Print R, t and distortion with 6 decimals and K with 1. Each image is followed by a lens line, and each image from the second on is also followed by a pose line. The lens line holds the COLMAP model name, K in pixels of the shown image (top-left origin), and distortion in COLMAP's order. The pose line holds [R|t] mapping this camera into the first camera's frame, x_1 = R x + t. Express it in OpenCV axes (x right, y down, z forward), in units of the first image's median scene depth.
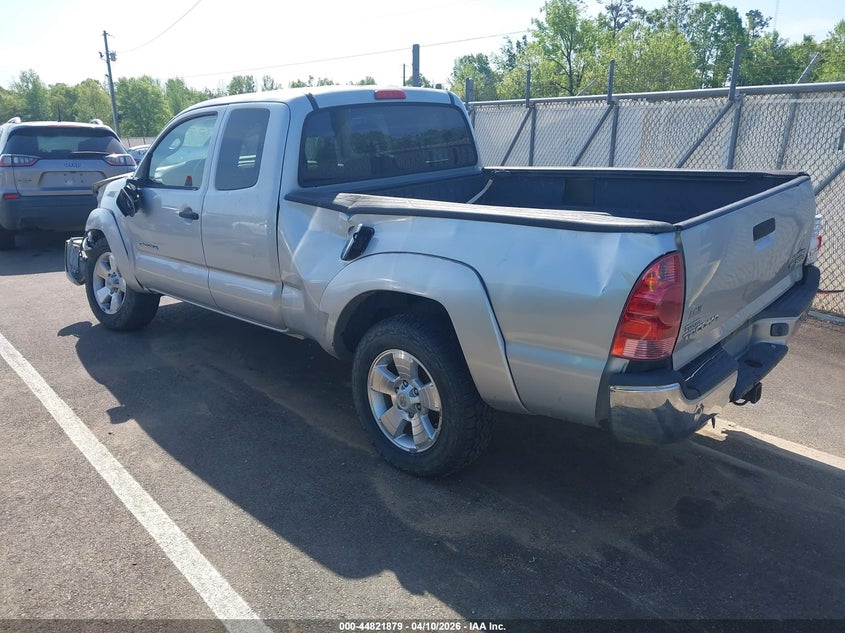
lens RADIAL K [[629.2, 0, 428.6], [0, 629.2, 315.6], [0, 0, 1]] dist [0.000899, -0.002786]
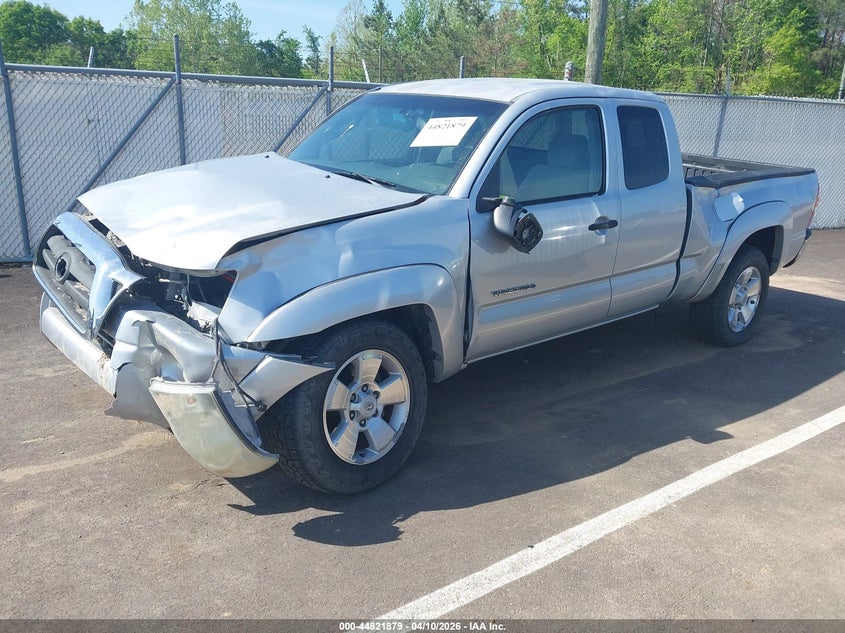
lens RADIAL K [[629.2, 0, 428.6], [0, 629.2, 315.6], [0, 0, 1]] dist [0.000899, -0.002786]
pose [[0.169941, -0.291907, 0.941228, -1.185187], [0.252801, 0.936072, 0.244664, -0.293451], [-0.952477, 0.196365, 0.232871, 0.980524]]
